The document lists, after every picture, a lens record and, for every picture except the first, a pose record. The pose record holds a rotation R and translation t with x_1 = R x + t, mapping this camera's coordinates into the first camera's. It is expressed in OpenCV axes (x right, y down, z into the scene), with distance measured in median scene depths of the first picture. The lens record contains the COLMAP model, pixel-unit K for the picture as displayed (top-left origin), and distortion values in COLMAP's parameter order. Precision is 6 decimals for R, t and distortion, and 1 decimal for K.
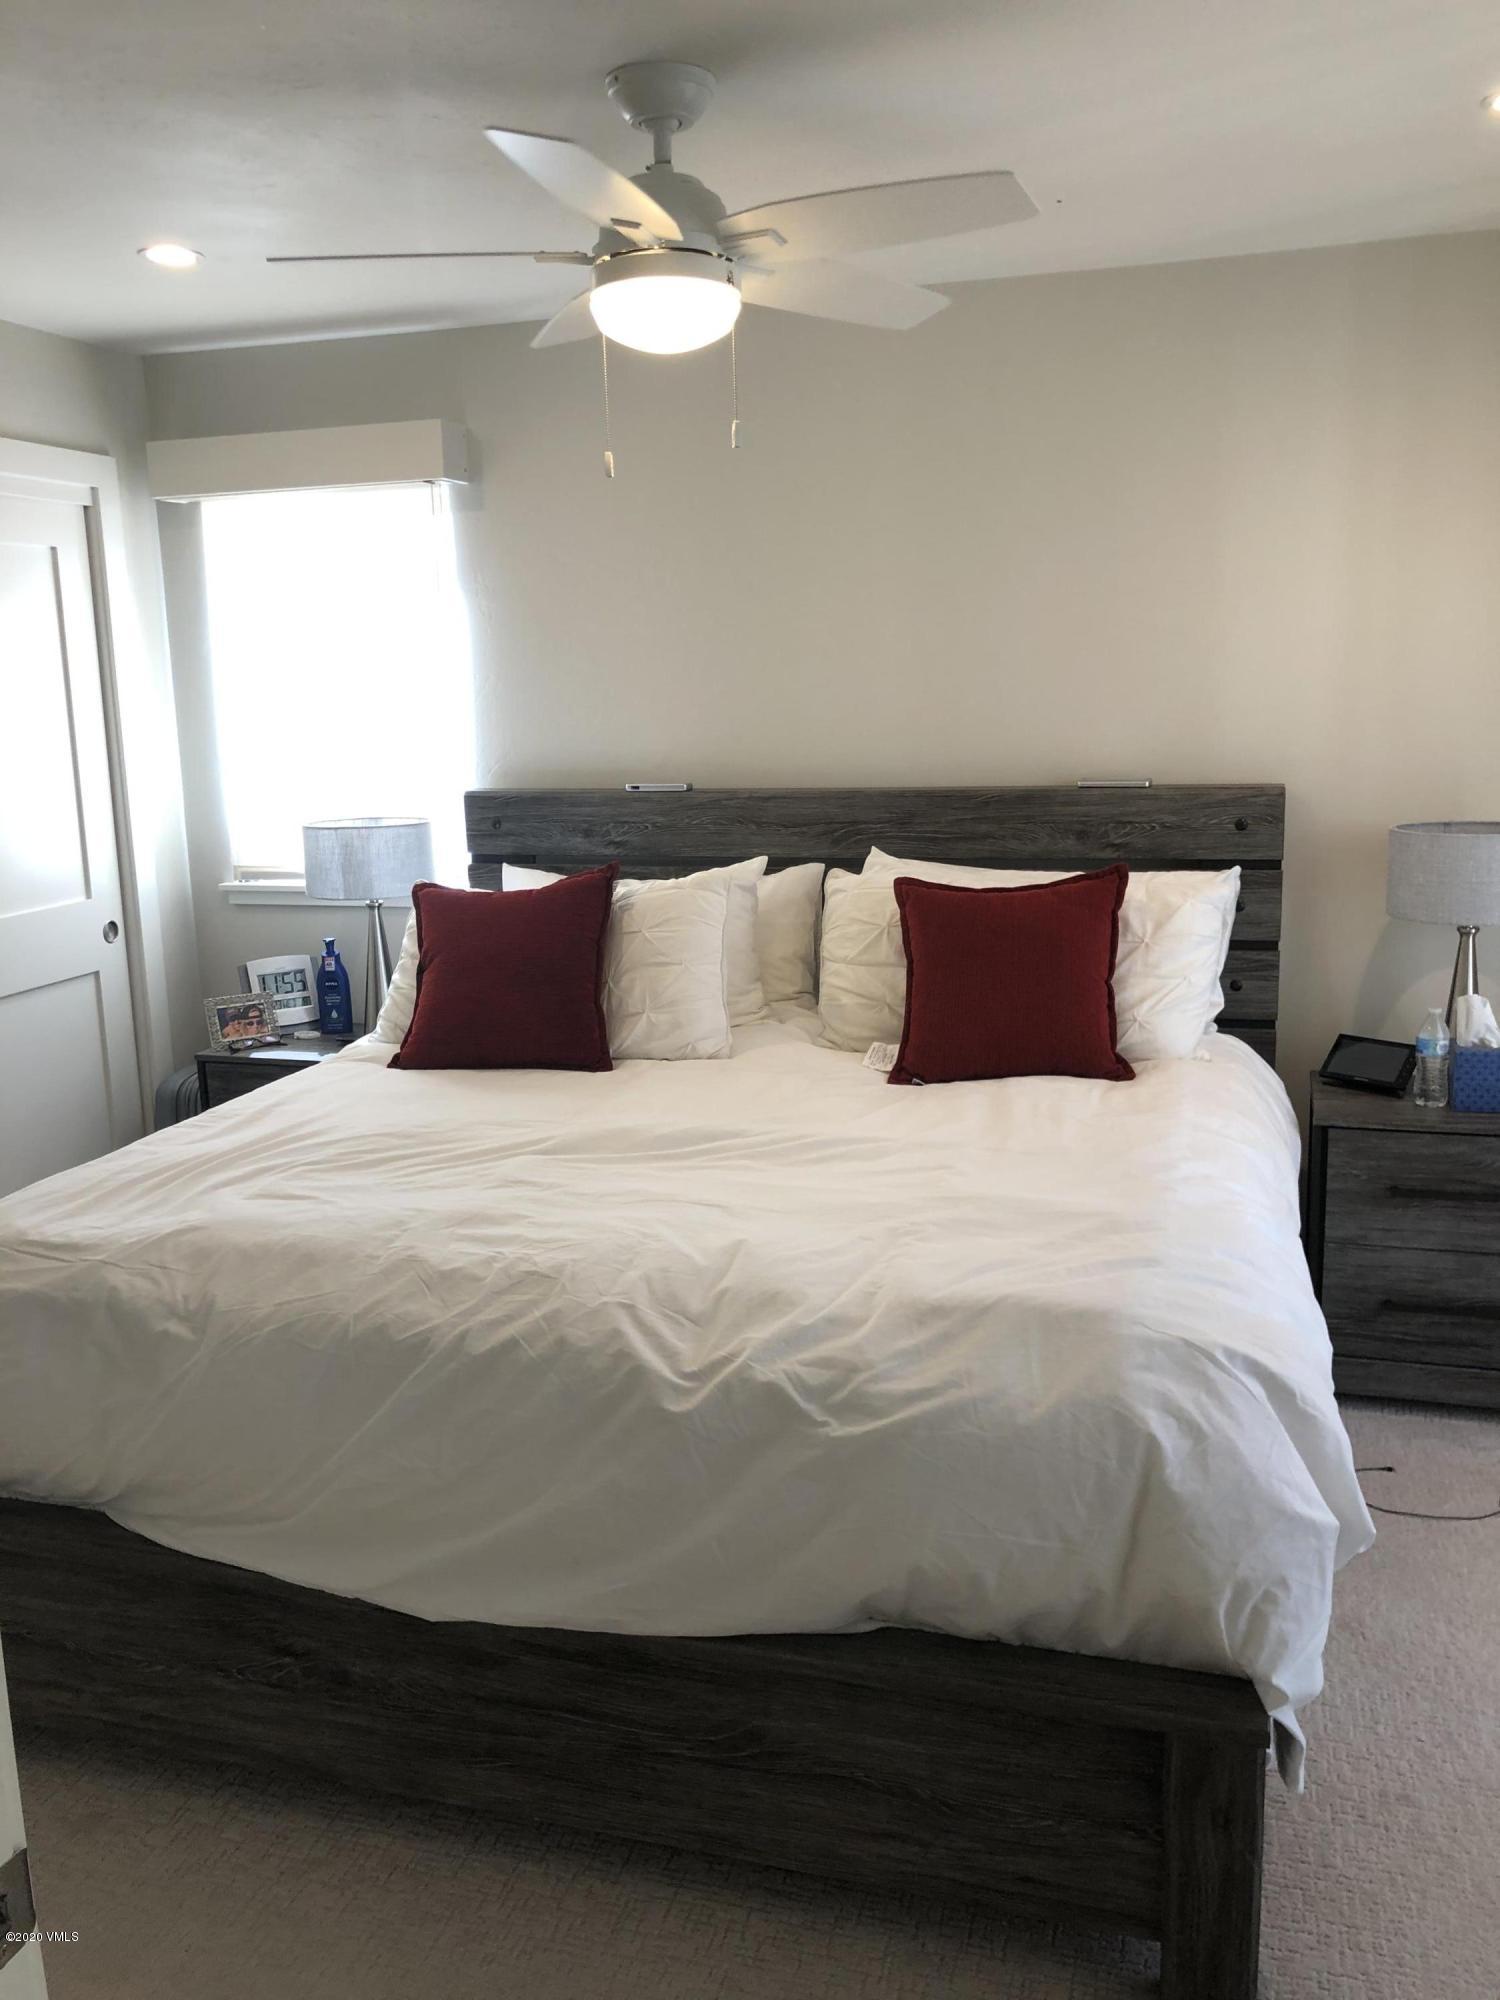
lens RADIAL K [[1631.7, 0, 748.0], [0, 1631.7, 983.0], [0, 0, 1]] dist [0.013287, 0.009520]
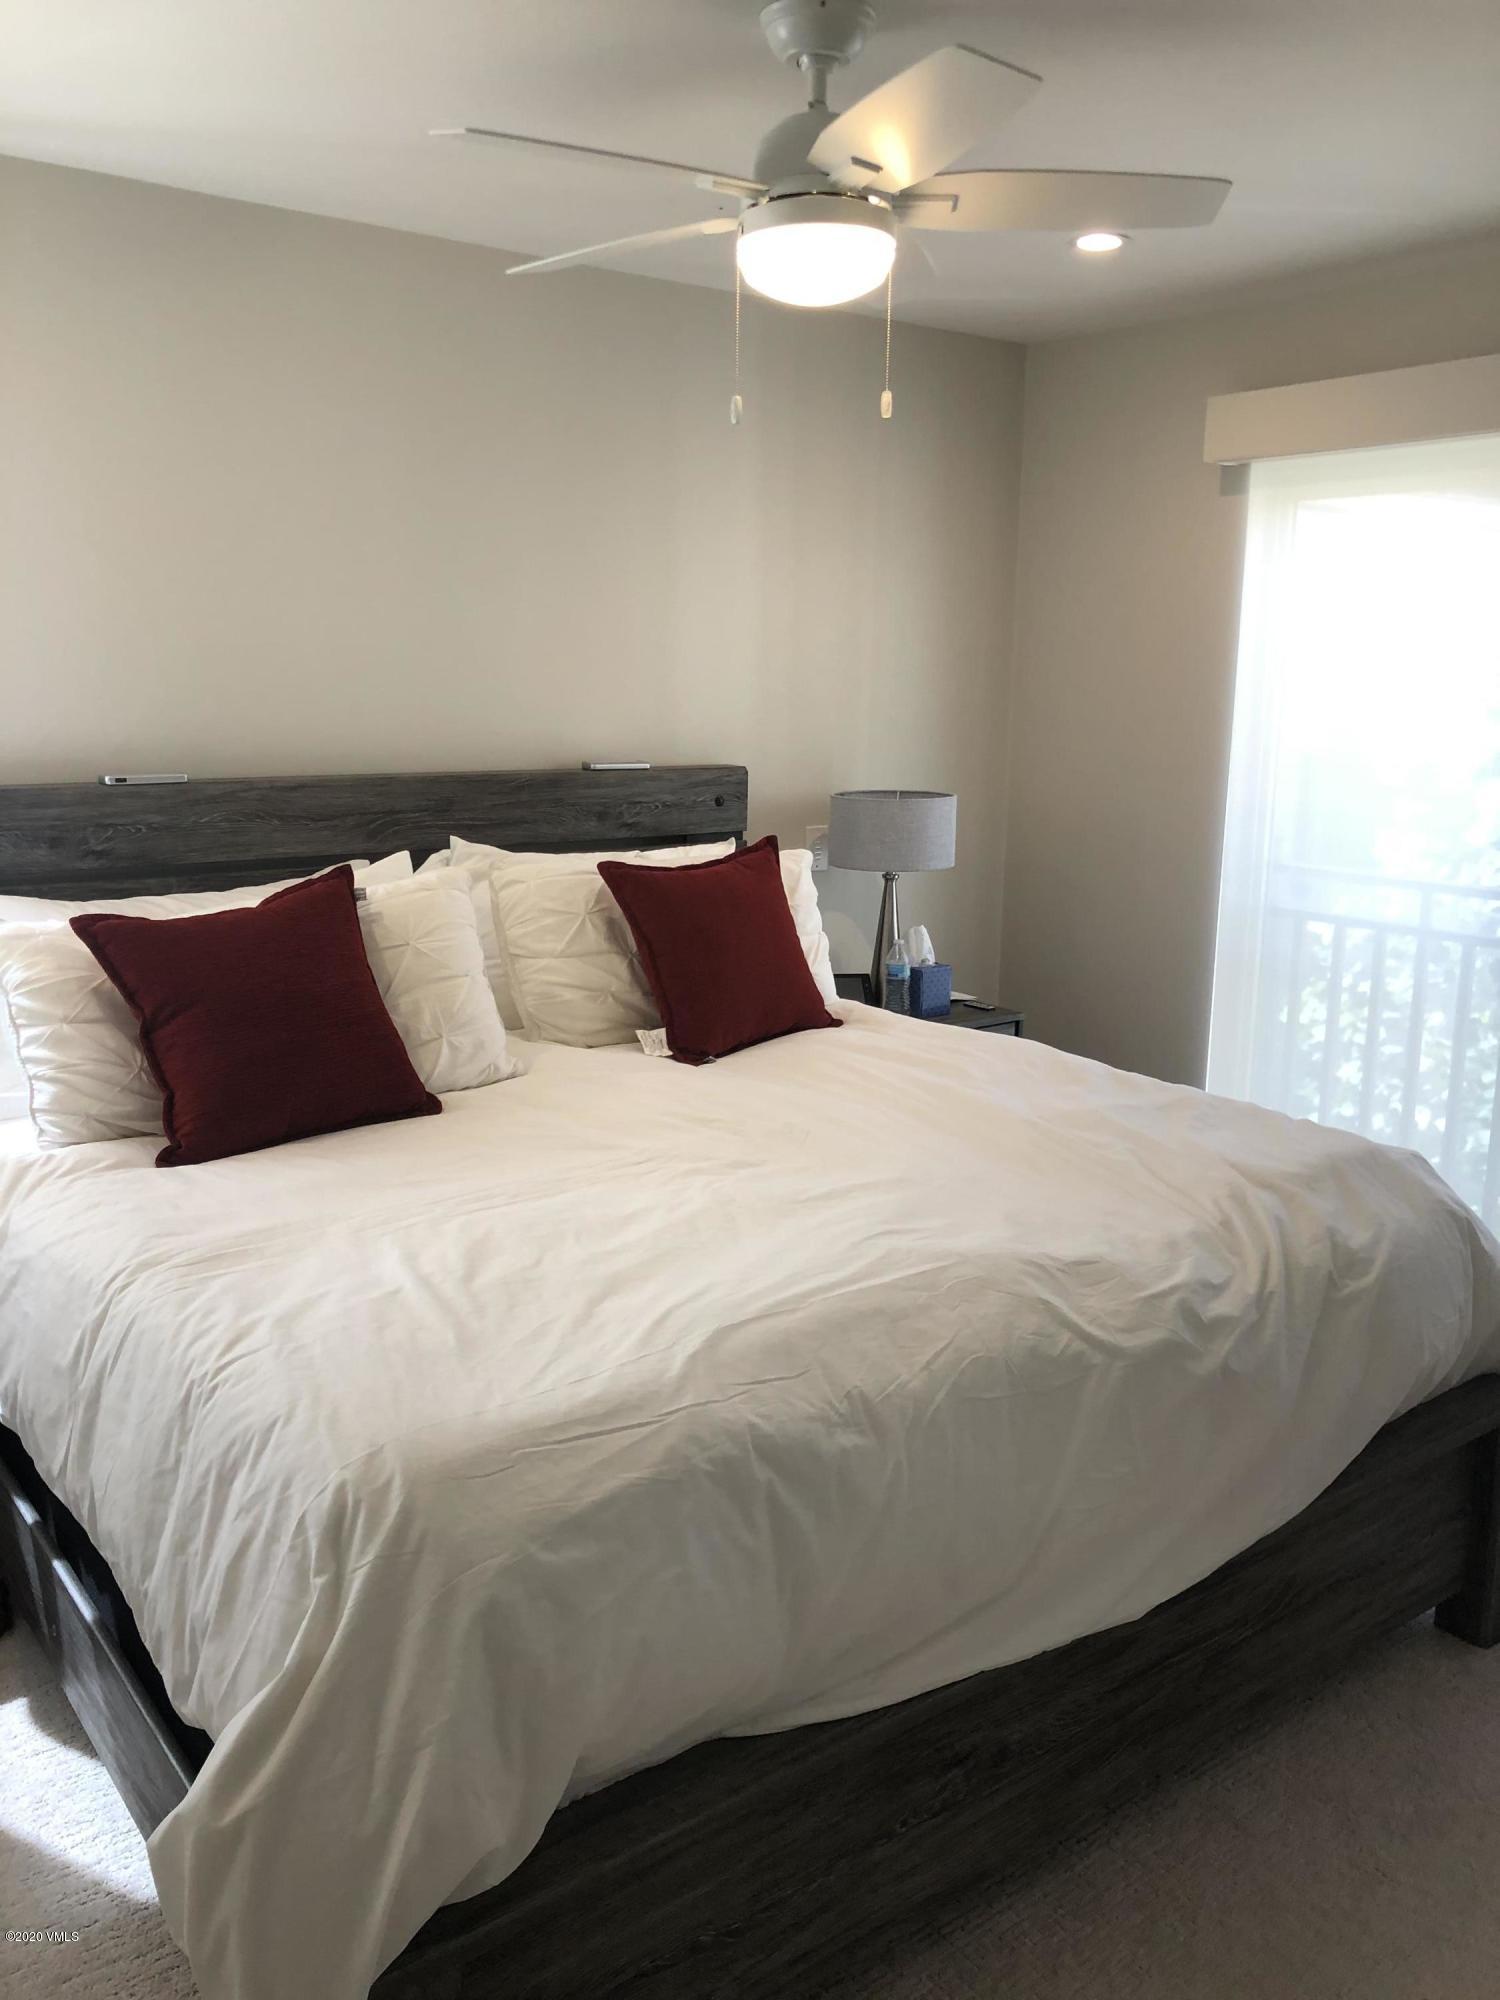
lens RADIAL K [[1631.7, 0, 747.9], [0, 1631.7, 1017.2], [0, 0, 1]] dist [0.013287, 0.009520]
pose [[0.577414, -0.135061, 0.805203, -0.600657], [0.123893, 0.989296, 0.077096, -0.034636], [-0.806997, 0.055243, 0.587967, 0.344919]]
